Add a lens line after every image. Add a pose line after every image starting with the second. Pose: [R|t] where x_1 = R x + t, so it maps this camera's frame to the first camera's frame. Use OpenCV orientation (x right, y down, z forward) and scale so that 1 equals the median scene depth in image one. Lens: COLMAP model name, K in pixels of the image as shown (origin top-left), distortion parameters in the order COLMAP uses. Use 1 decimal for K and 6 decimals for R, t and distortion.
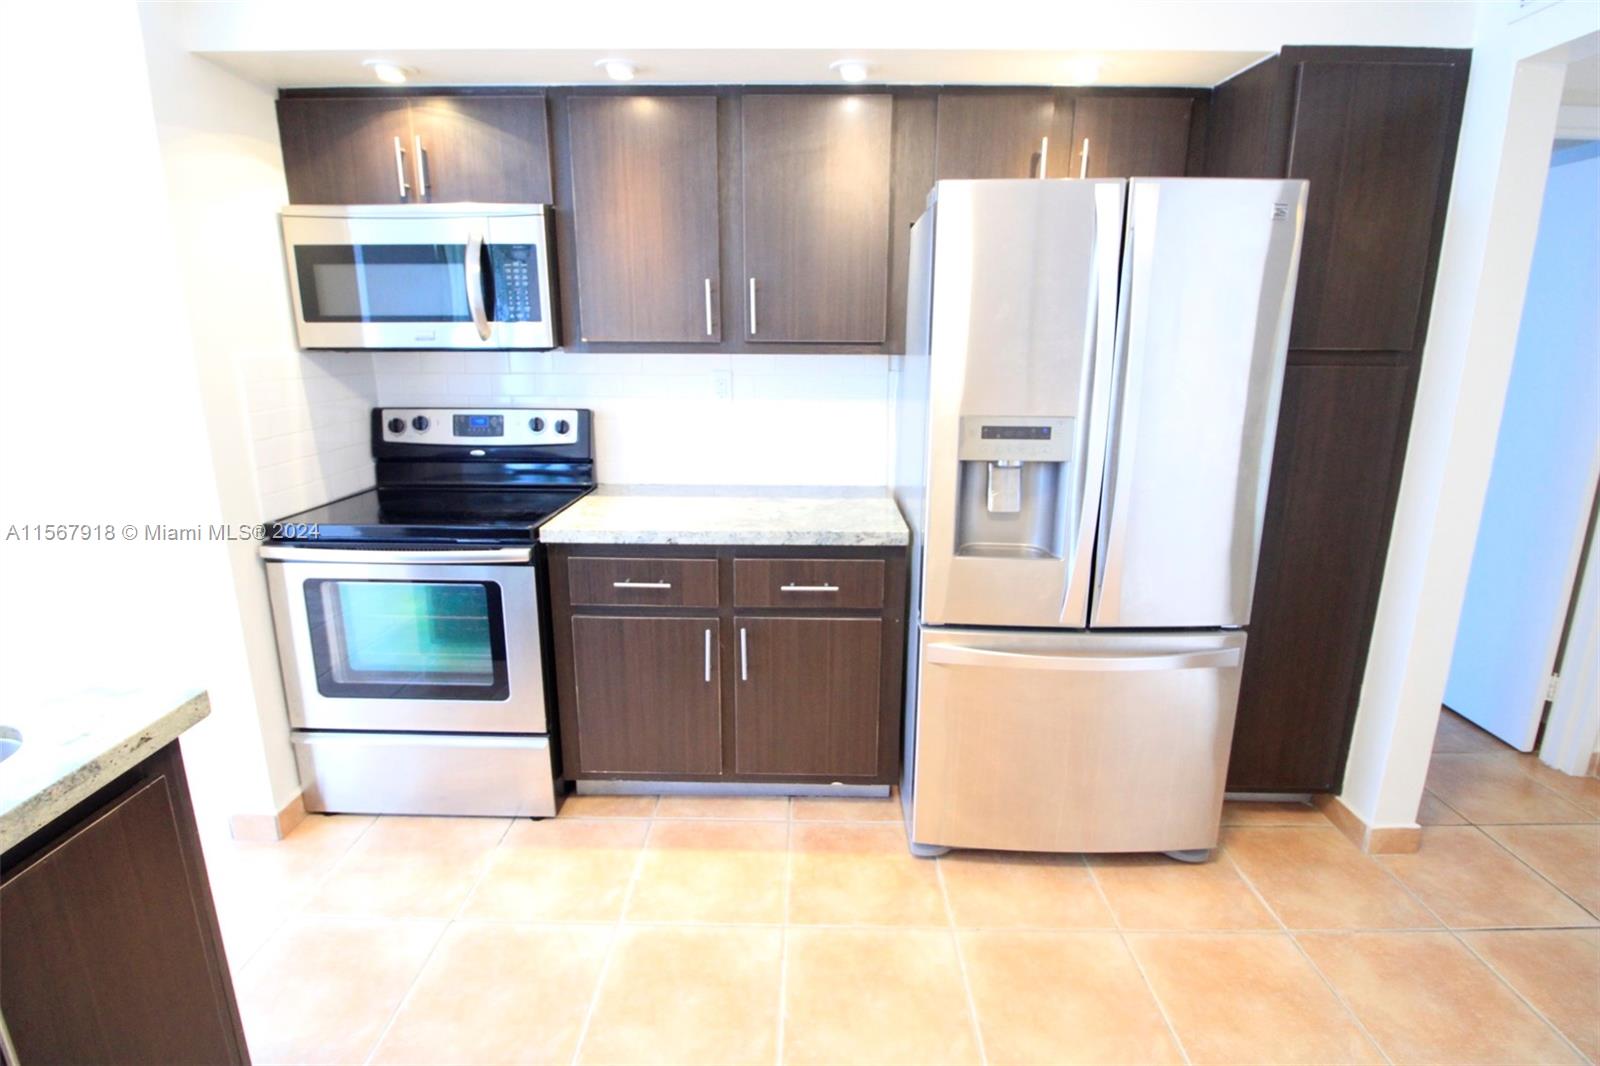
lens RADIAL K [[738.8, 0, 805.6], [0, 738.8, 506.2], [0, 0, 1]] dist [-0.008259, -0.008779]
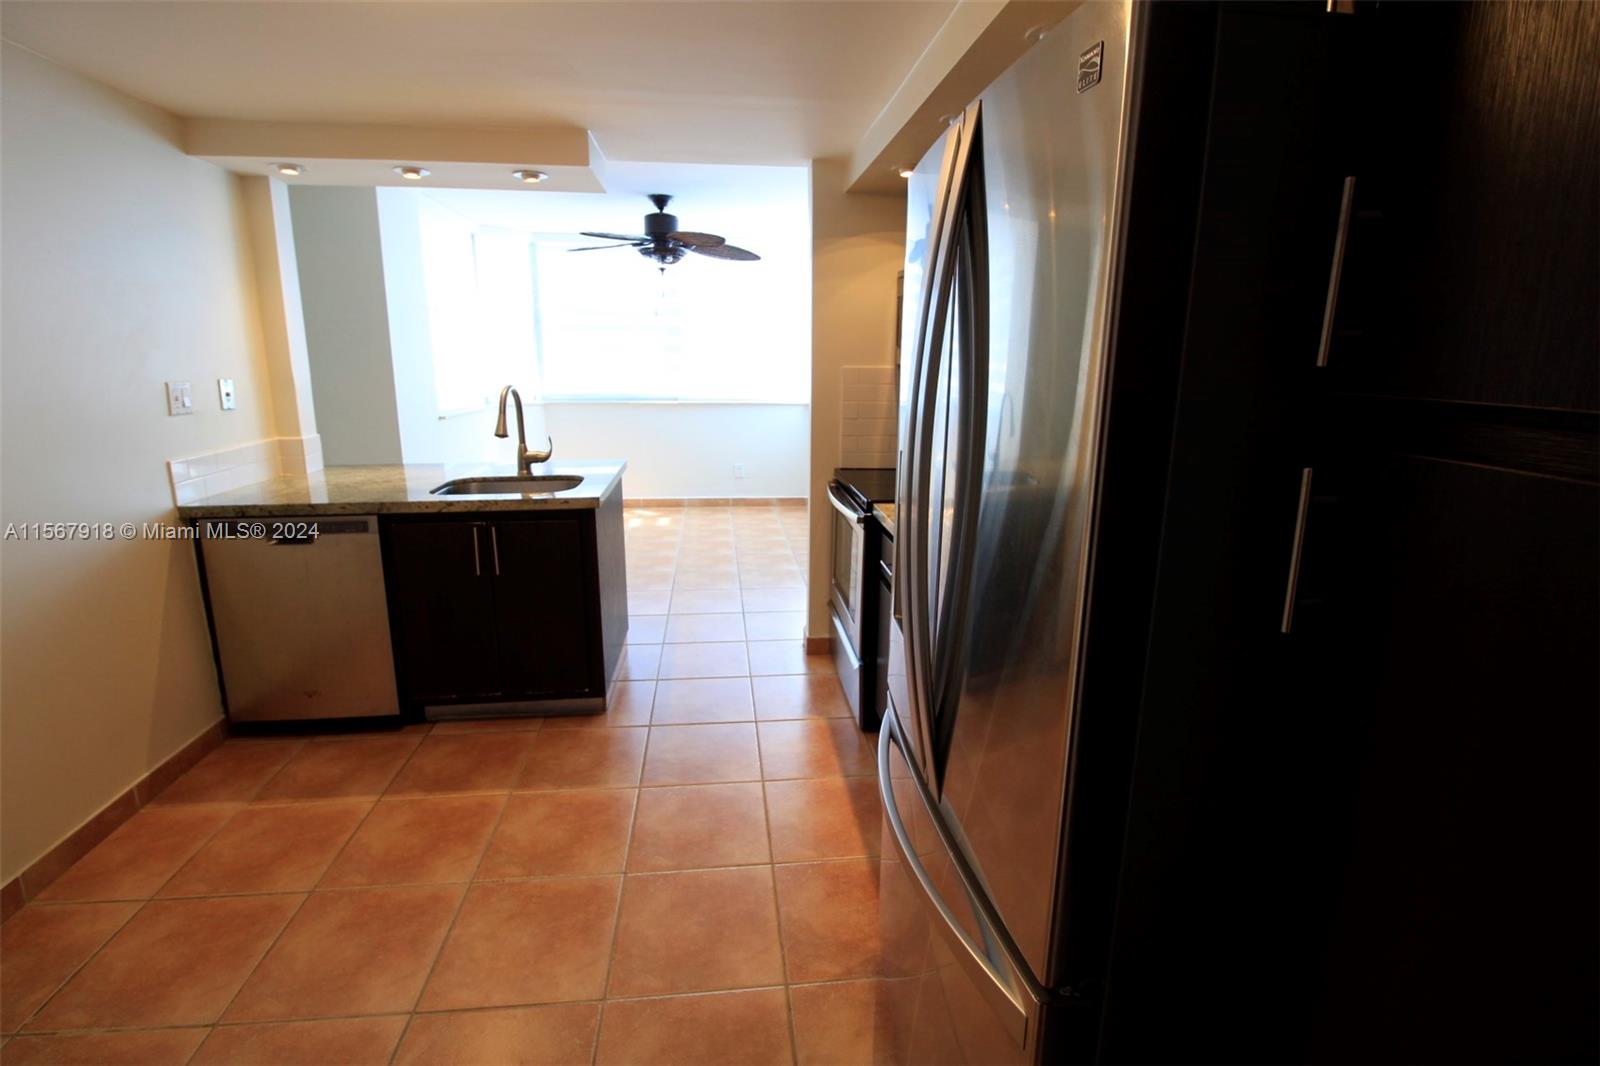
lens RADIAL K [[738.8, 0, 797.6], [0, 738.8, 509.5], [0, 0, 1]] dist [-0.008259, -0.008779]
pose [[0.117831, 0.199463, -0.972795, 0.870254], [-0.228932, 0.958688, 0.168841, -0.145112], [0.966285, 0.202810, 0.158627, 0.652310]]
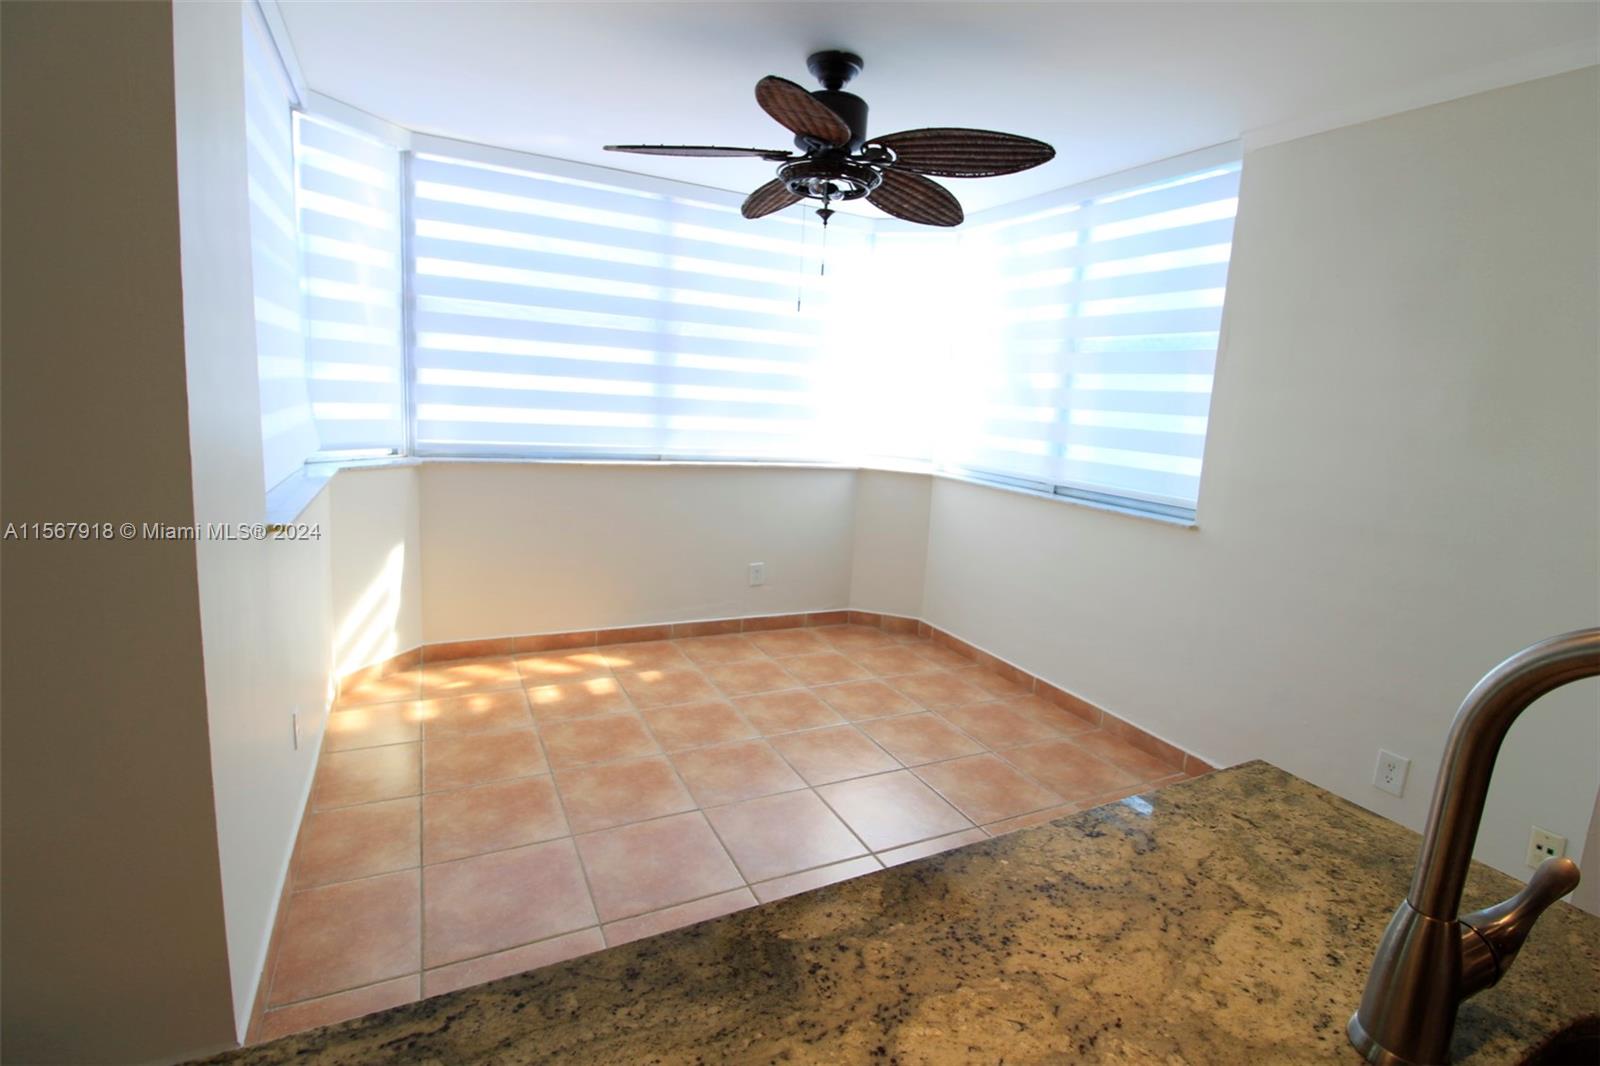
lens RADIAL K [[738.8, 0, 799.6], [0, 738.8, 509.5], [0, 0, 1]] dist [-0.008259, -0.008779]
pose [[0.455795, 0.158443, -0.875869, -0.595239], [-0.254550, 0.966134, 0.042306, 0.015627], [0.852910, 0.203669, 0.480691, -0.031349]]
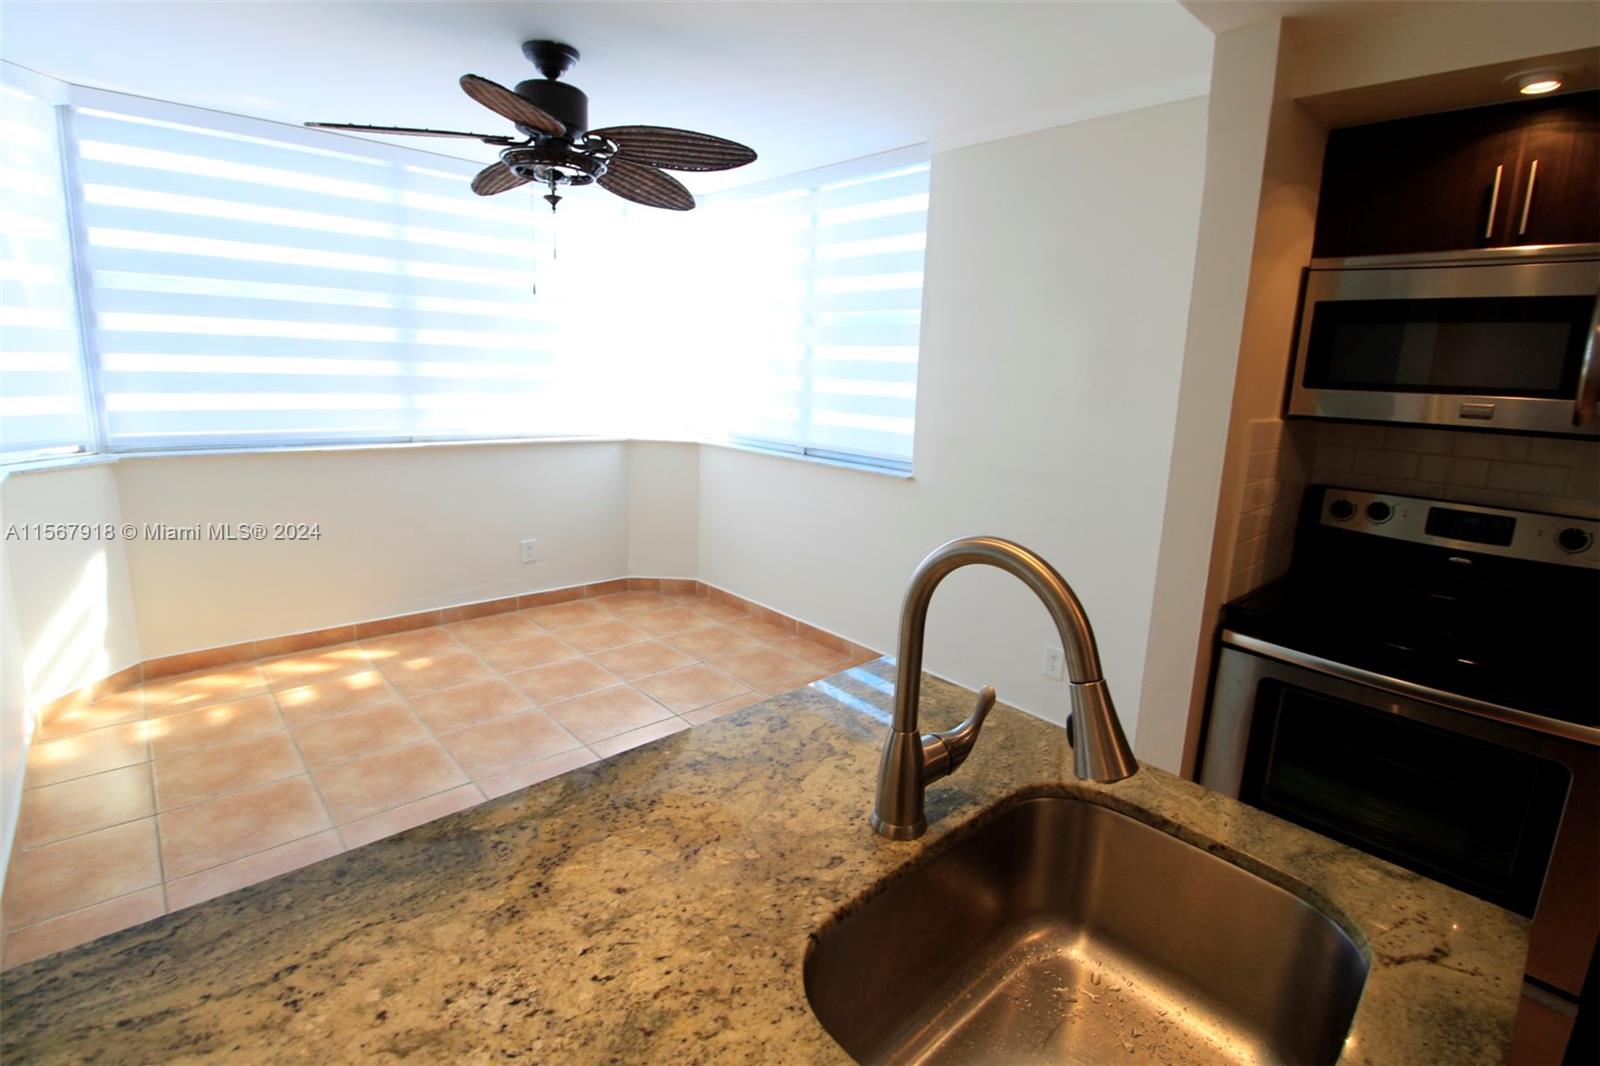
lens RADIAL K [[738.8, 0, 800.8], [0, 738.8, 509.1], [0, 0, 1]] dist [-0.008259, -0.008779]
pose [[0.682518, 0.157334, -0.713733, -0.458958], [-0.197156, 0.979986, 0.027493, -0.012594], [0.703775, 0.121952, 0.699878, -0.027905]]
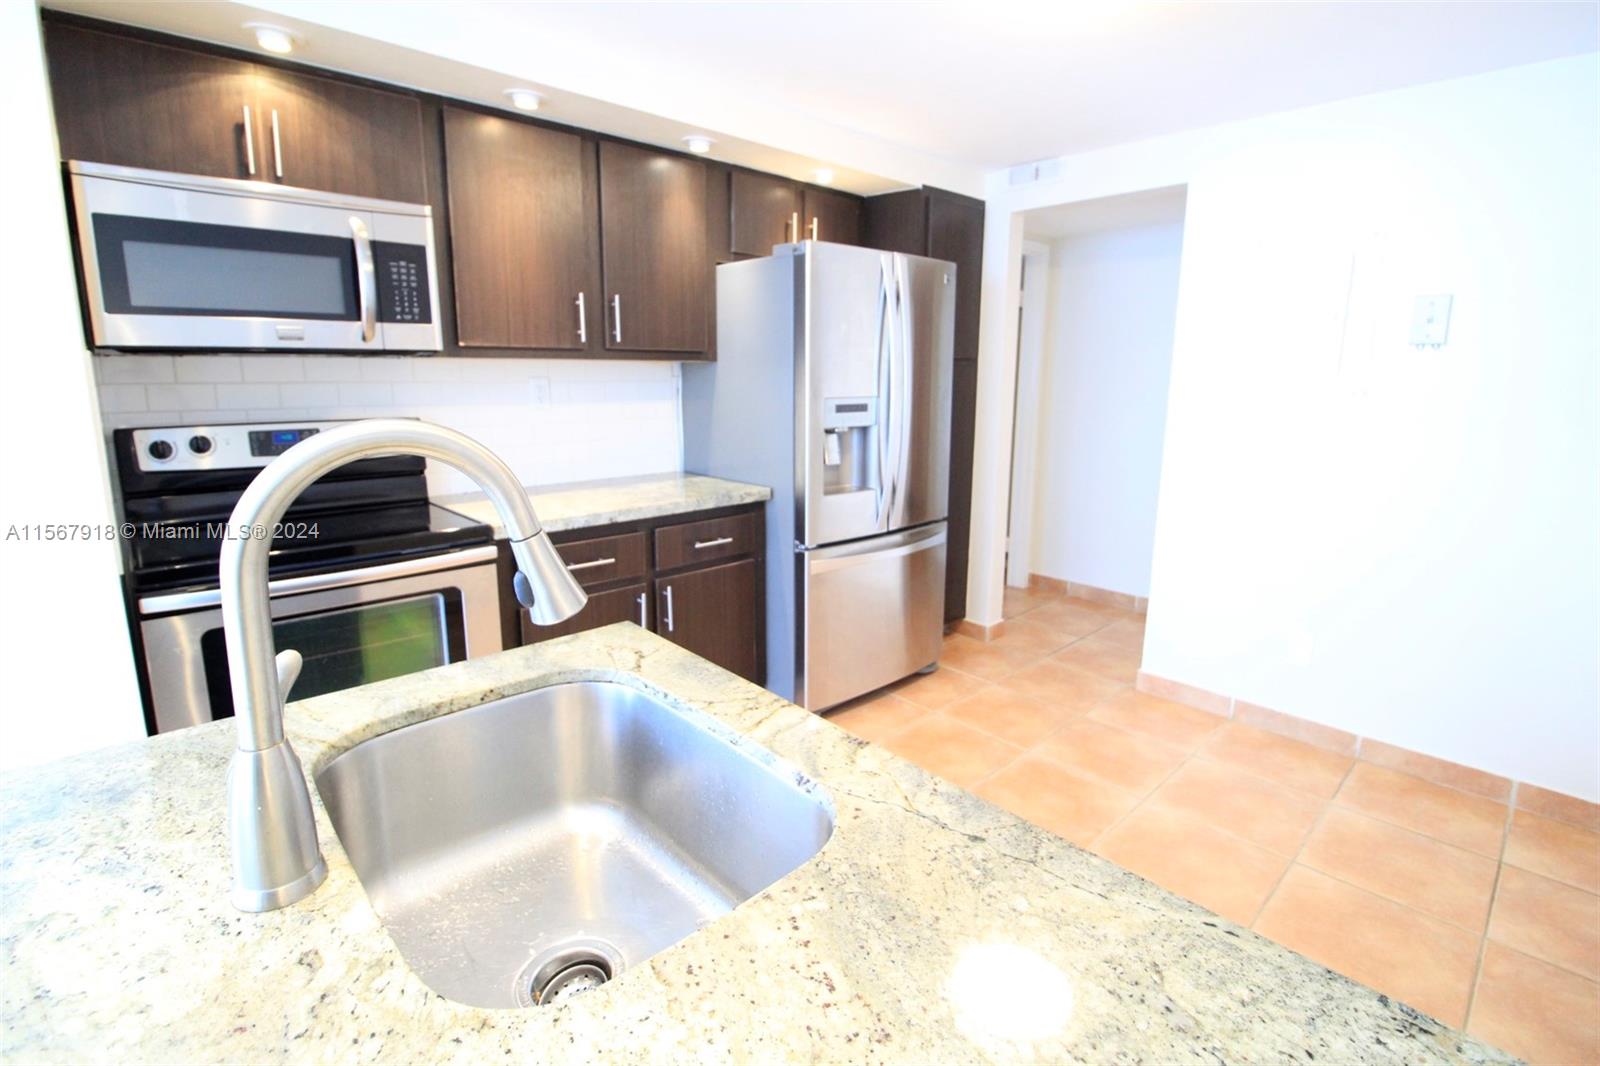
lens RADIAL K [[738.8, 0, 799.1], [0, 738.8, 507.2], [0, 0, 1]] dist [-0.008259, -0.008779]
pose [[0.723487, -0.125535, 0.678828, -0.727795], [0.150679, 0.988334, 0.022180, 0.044189], [-0.673693, 0.086238, 0.733962, -0.029847]]
